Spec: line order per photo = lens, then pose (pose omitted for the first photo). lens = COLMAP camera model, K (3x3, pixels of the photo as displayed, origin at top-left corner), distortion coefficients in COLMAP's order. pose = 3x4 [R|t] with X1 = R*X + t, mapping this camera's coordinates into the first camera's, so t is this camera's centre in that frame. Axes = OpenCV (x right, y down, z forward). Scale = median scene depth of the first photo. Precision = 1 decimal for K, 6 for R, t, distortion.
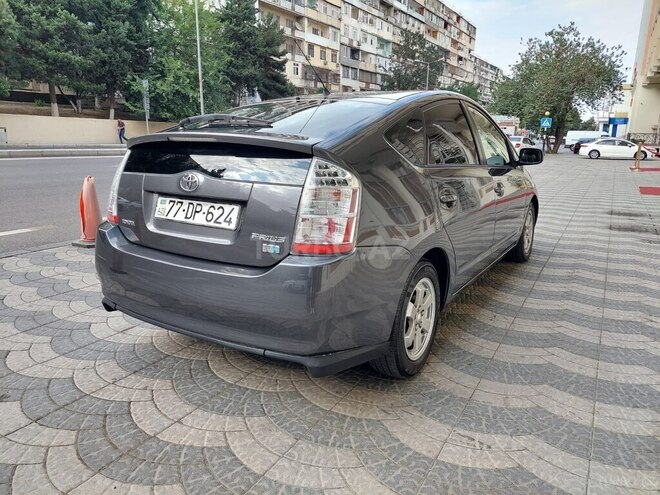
lens RADIAL K [[470.0, 0, 323.3], [0, 470.0, 242.2], [0, 0, 1]] dist [0.055353, -0.053359]
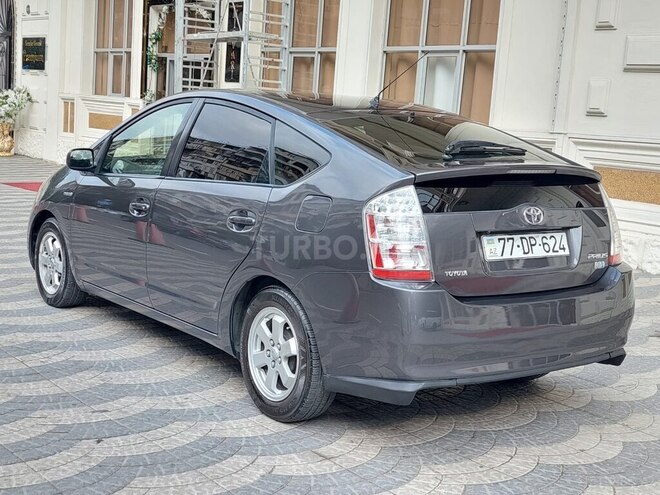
lens RADIAL K [[930.1, 0, 331.2], [0, 930.1, 265.4], [0, 0, 1]] dist [0.090009, 0.000000]
pose [[0.357517, -0.137680, 0.923702, -0.688531], [0.158349, 0.983689, 0.085332, -0.079342], [-0.920384, 0.115760, 0.373487, 0.212076]]
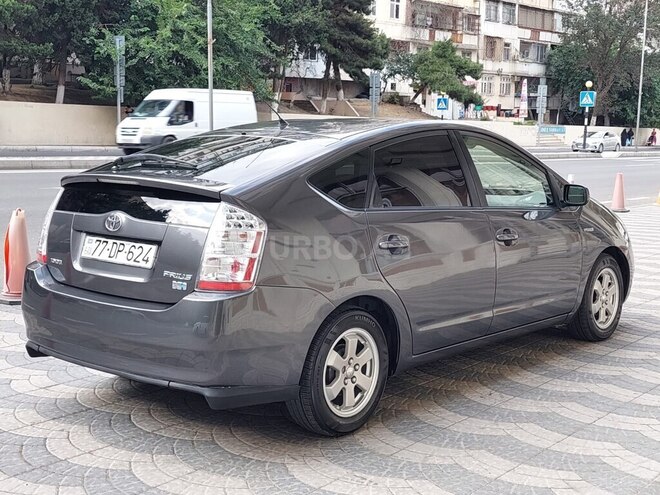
lens RADIAL K [[936.5, 0, 334.3], [0, 936.5, 248.6], [0, 0, 1]] dist [0.055127, 0.000000]
pose [[0.991817, 0.022499, -0.125670, 0.142404], [-0.034154, 0.995231, -0.091367, 0.031810], [0.123016, 0.094911, 0.987856, -0.302527]]
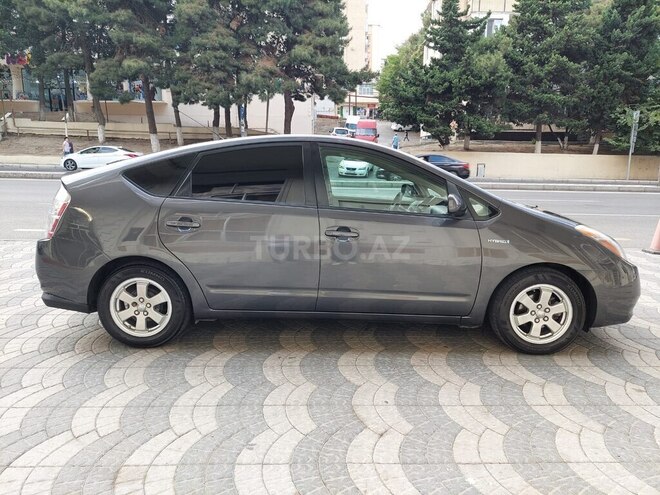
lens RADIAL K [[470.0, 0, 331.5], [0, 470.0, 247.3], [0, 0, 1]] dist [0.055353, -0.053359]
pose [[0.537997, 0.145424, -0.830308, 0.576257], [-0.194756, 0.979800, 0.045415, -0.063505], [0.820140, 0.137274, 0.555452, 0.238274]]
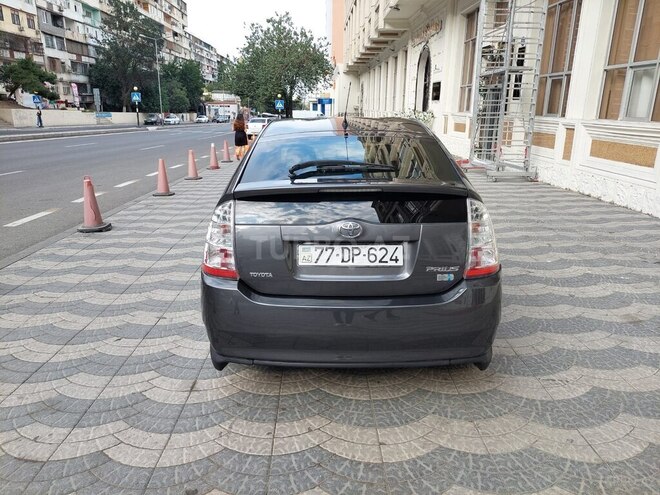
lens RADIAL K [[470.0, 0, 323.0], [0, 470.0, 241.6], [0, 0, 1]] dist [0.055353, -0.053359]
pose [[0.849985, -0.151414, 0.504578, -0.275349], [0.129124, 0.988468, 0.079105, -0.060000], [-0.510737, -0.002085, 0.859734, 0.033868]]
